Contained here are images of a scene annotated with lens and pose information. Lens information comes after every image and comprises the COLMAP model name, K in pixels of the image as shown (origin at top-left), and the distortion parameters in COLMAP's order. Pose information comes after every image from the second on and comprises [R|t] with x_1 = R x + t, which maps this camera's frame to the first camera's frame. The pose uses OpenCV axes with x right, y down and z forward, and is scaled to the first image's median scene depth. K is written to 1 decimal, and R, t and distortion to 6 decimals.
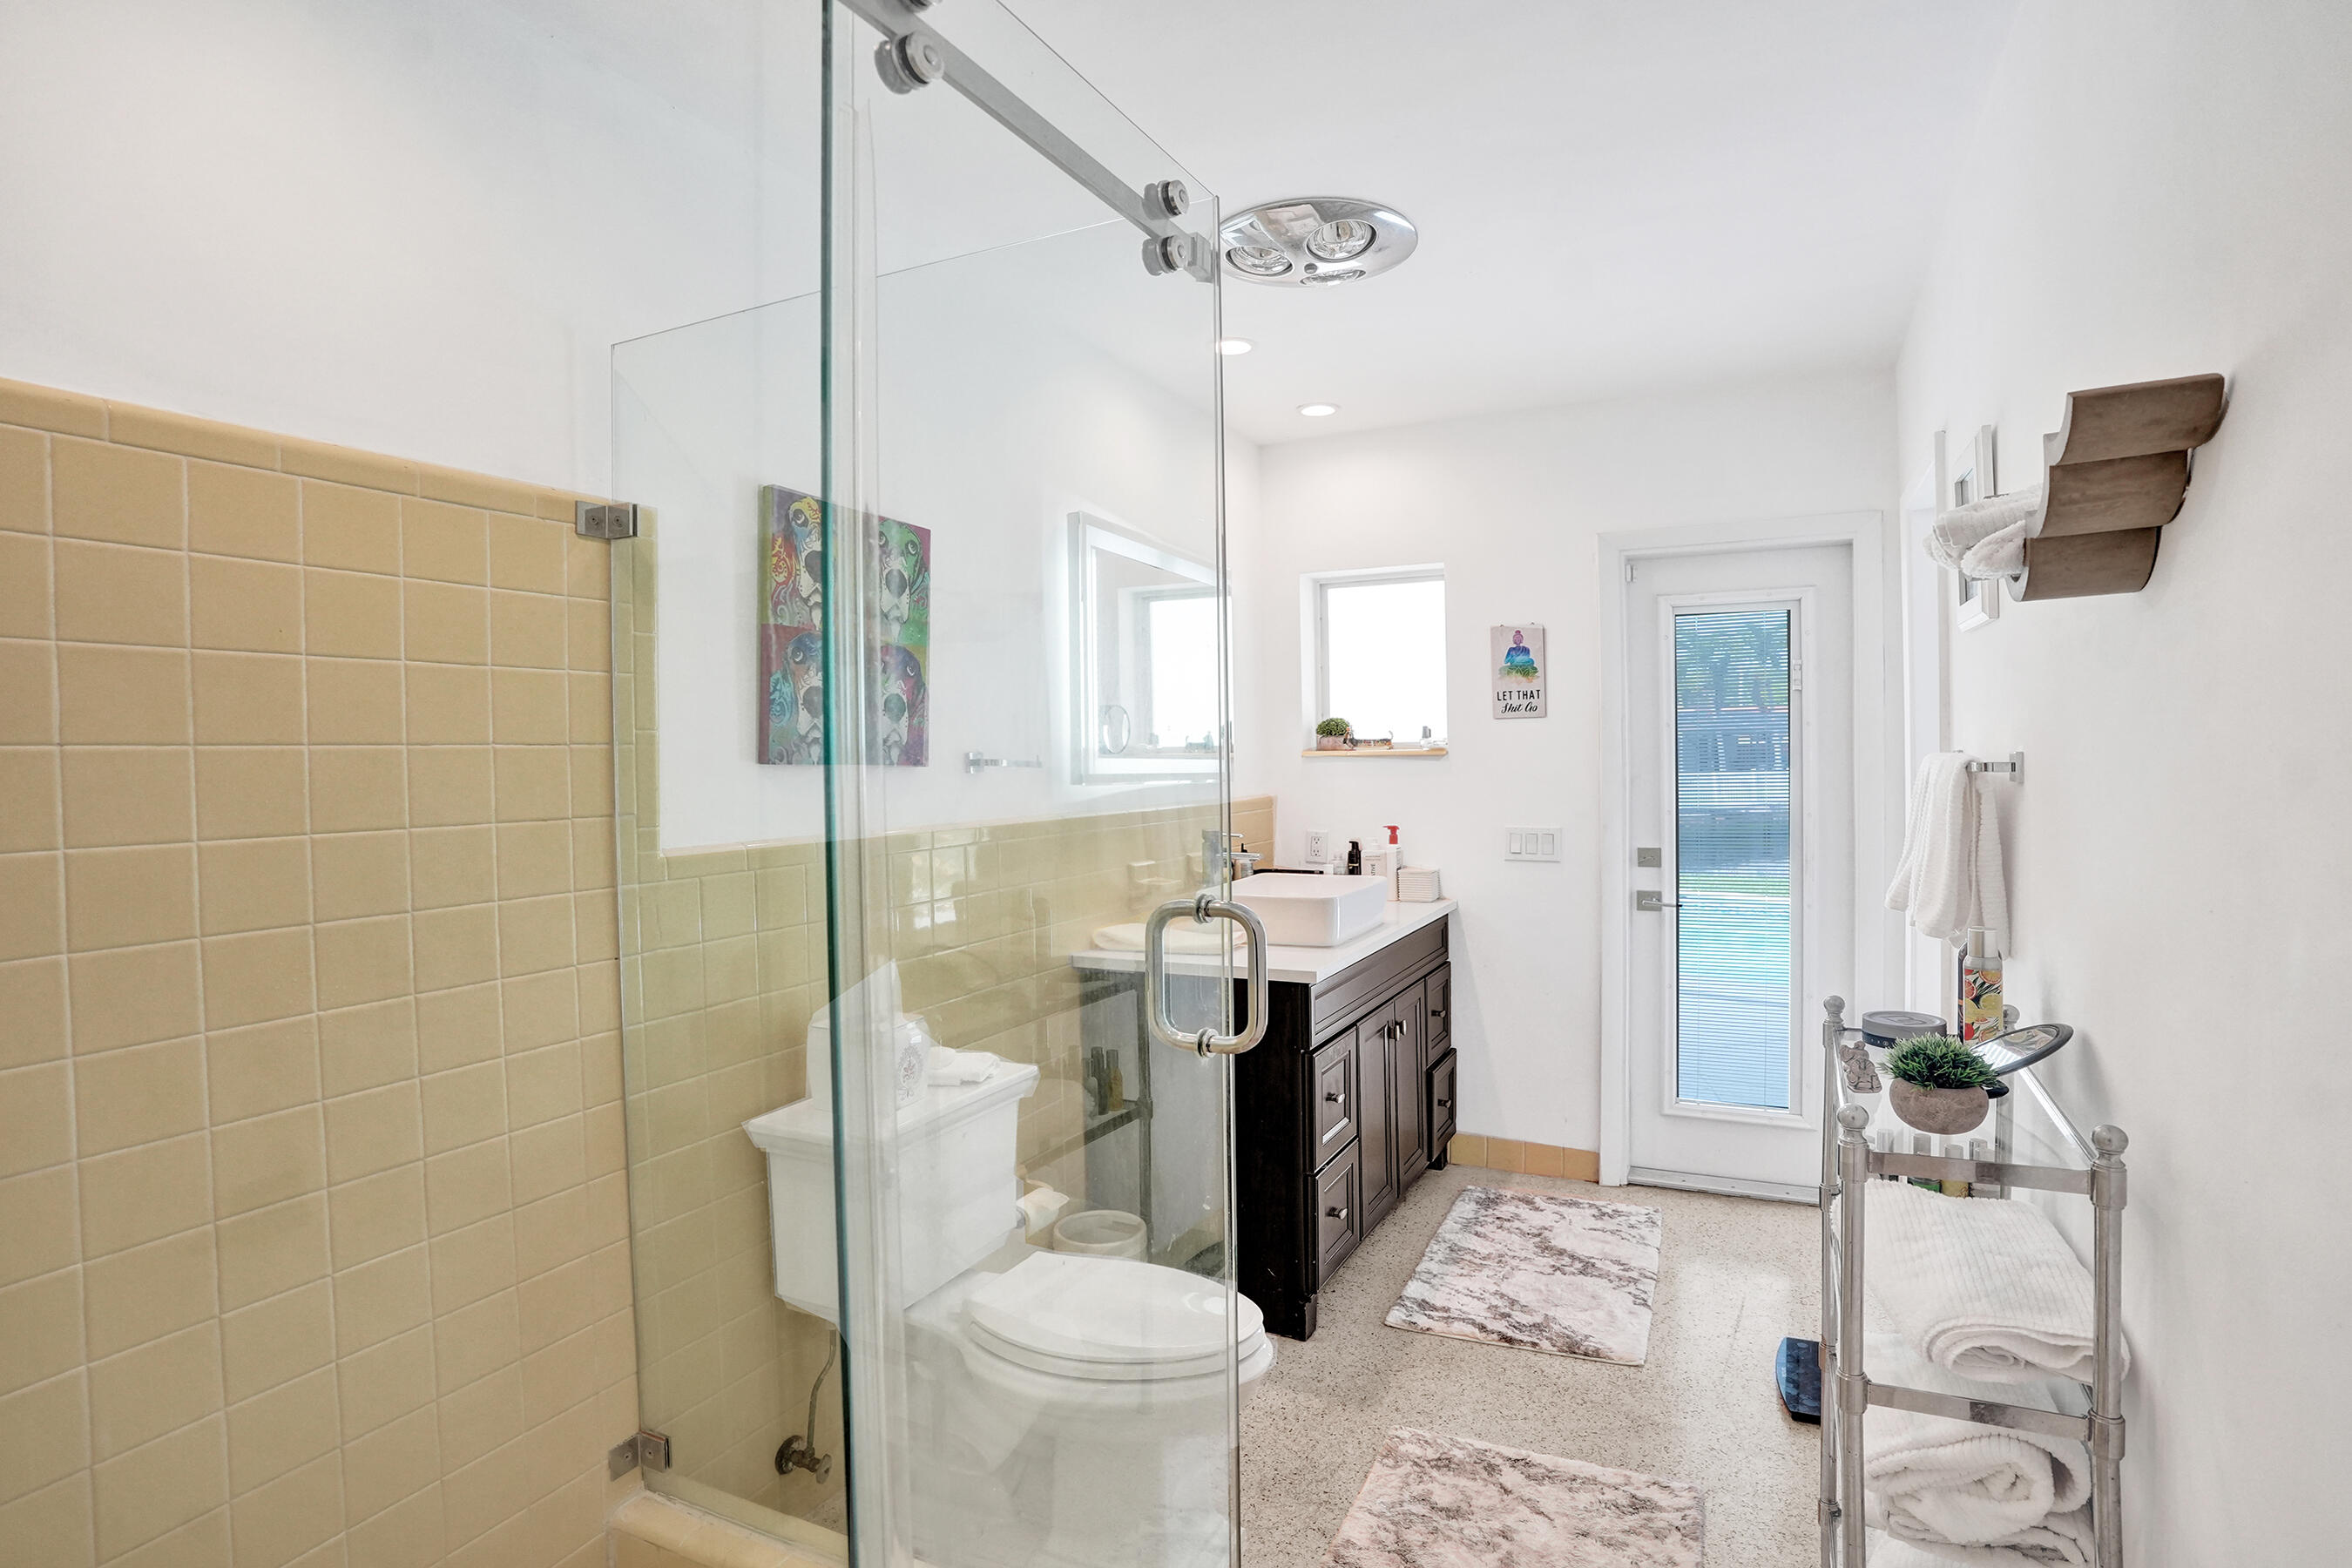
lens RADIAL K [[1227.2, 0, 1184.6], [0, 1227.2, 769.0], [0, 0, 1]] dist [-0.053907, 0.028537]
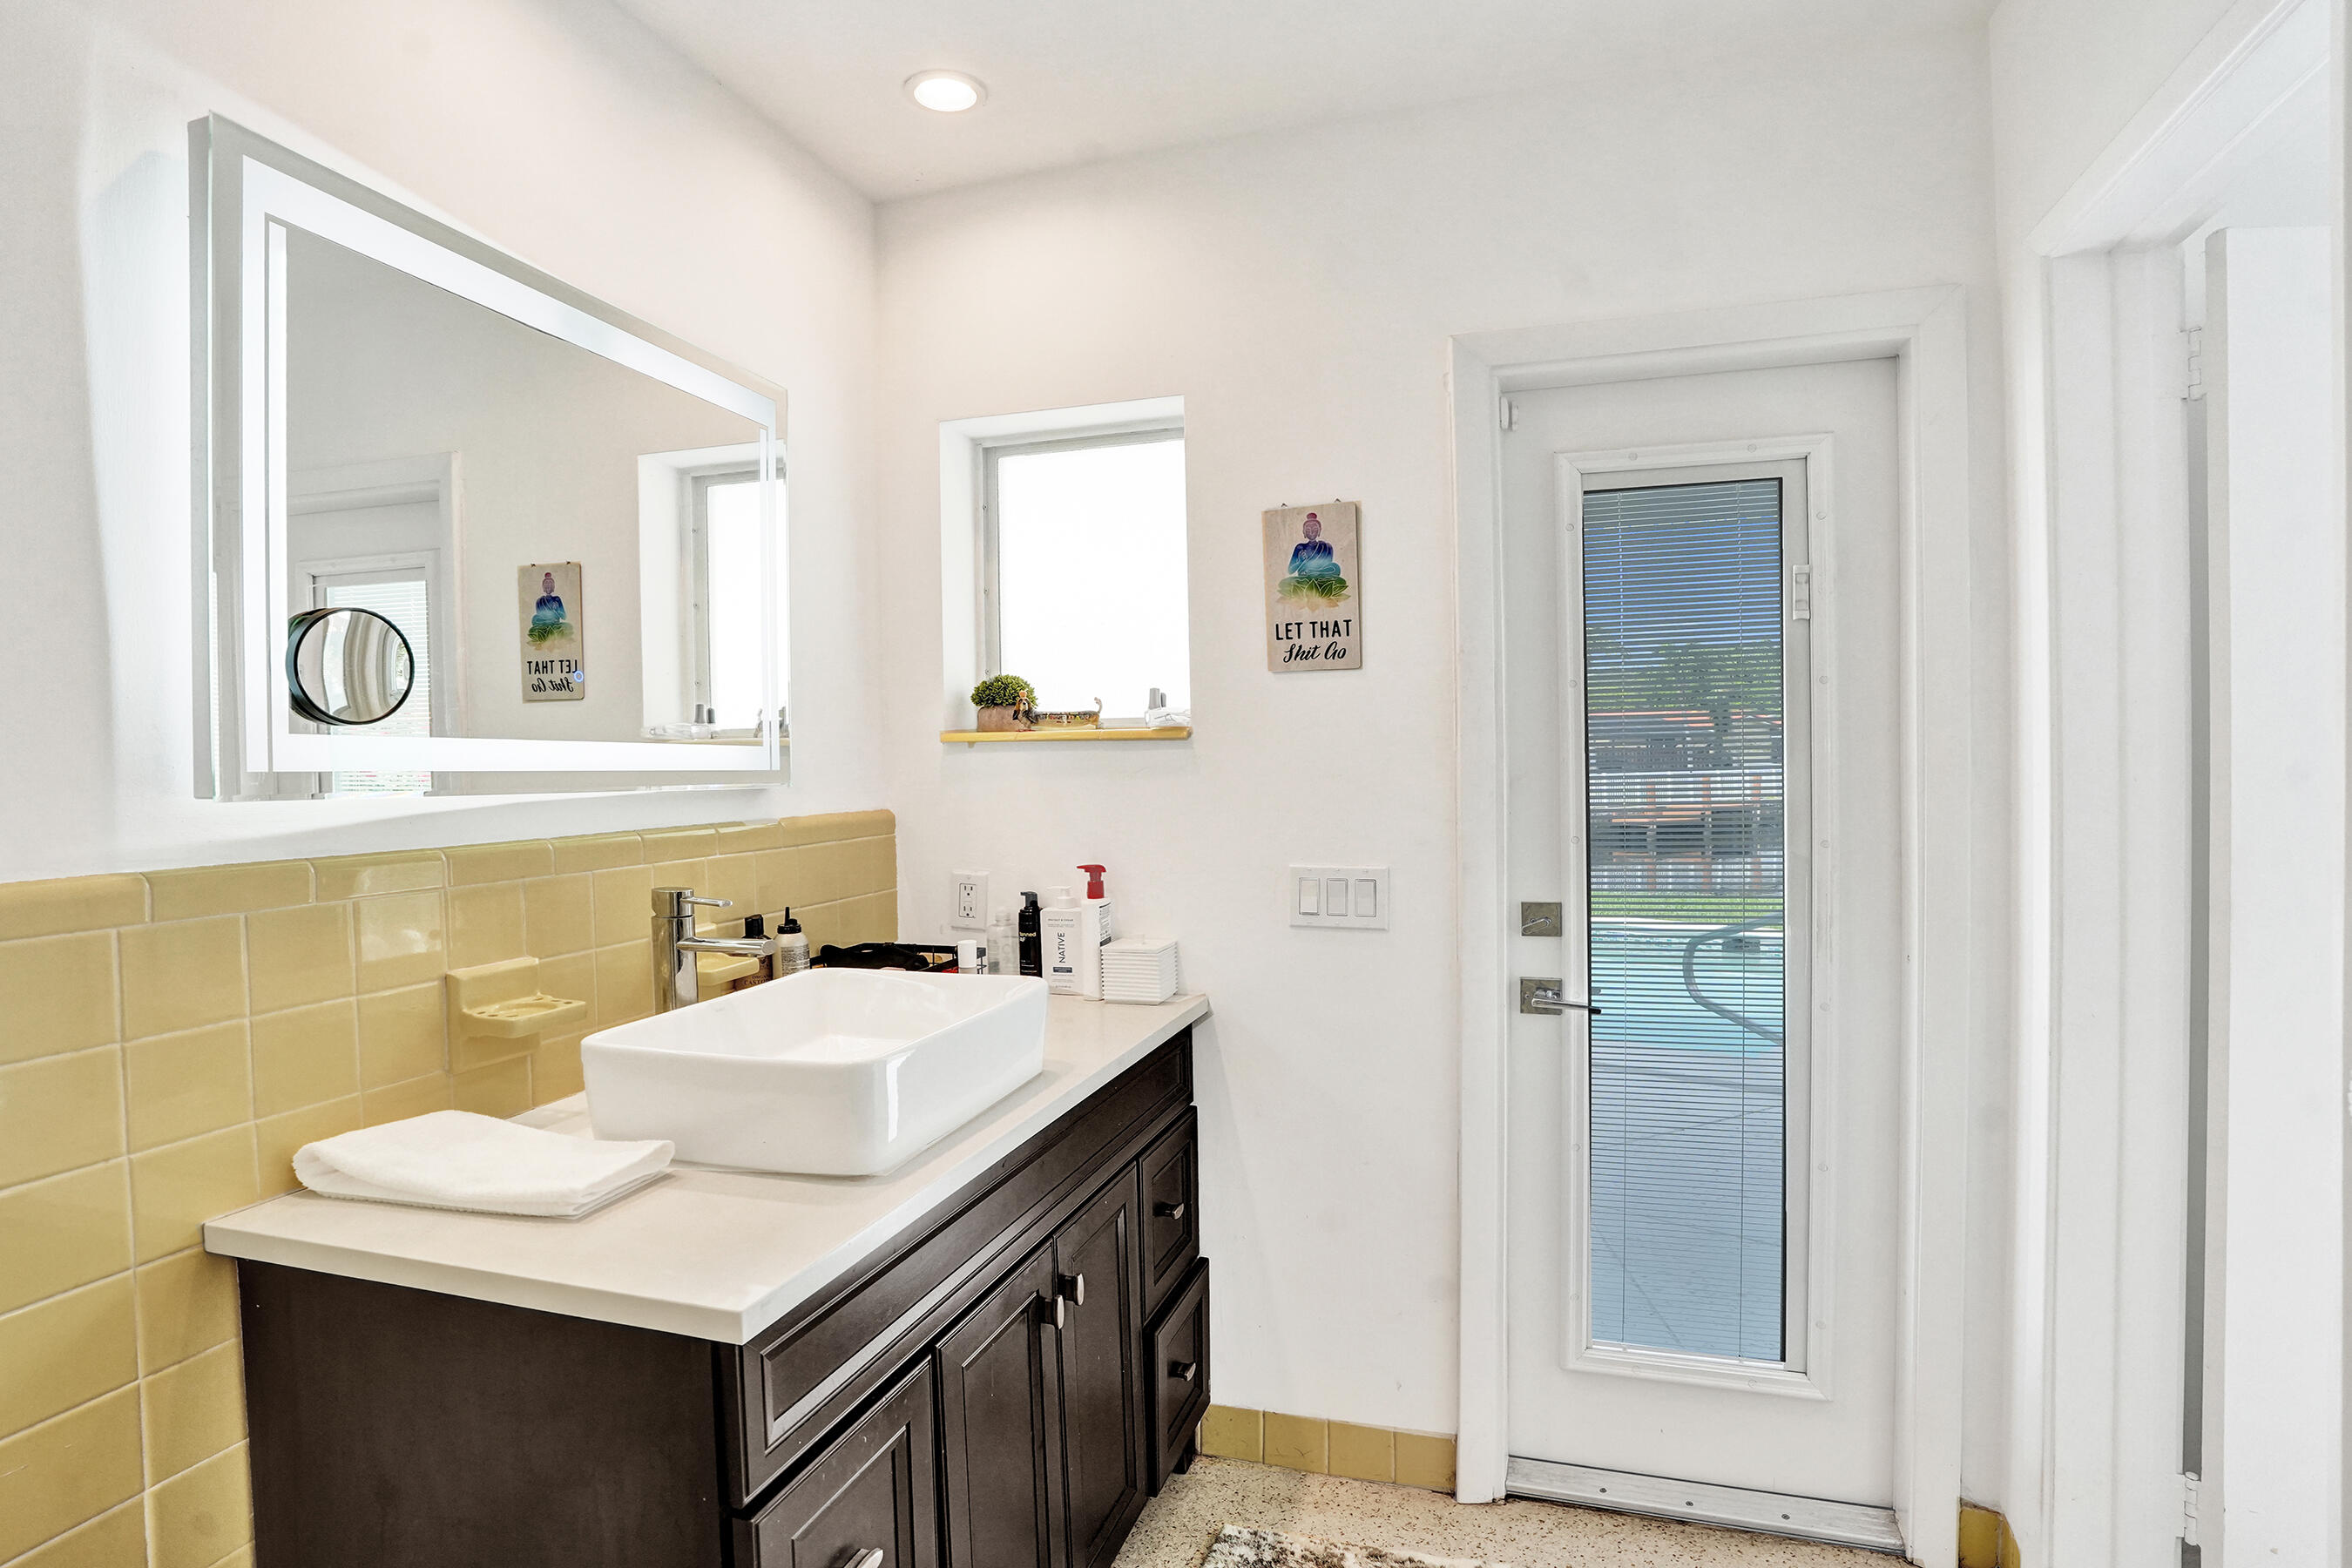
lens RADIAL K [[1297.0, 0, 1169.6], [0, 1297.0, 777.5], [0, 0, 1]] dist [-0.030115, 0.000229]
pose [[0.990876, -0.003999, 0.134719, 0.129113], [0.003150, 0.999974, 0.006516, 0.002597], [-0.134742, -0.006032, 0.990862, 0.425157]]
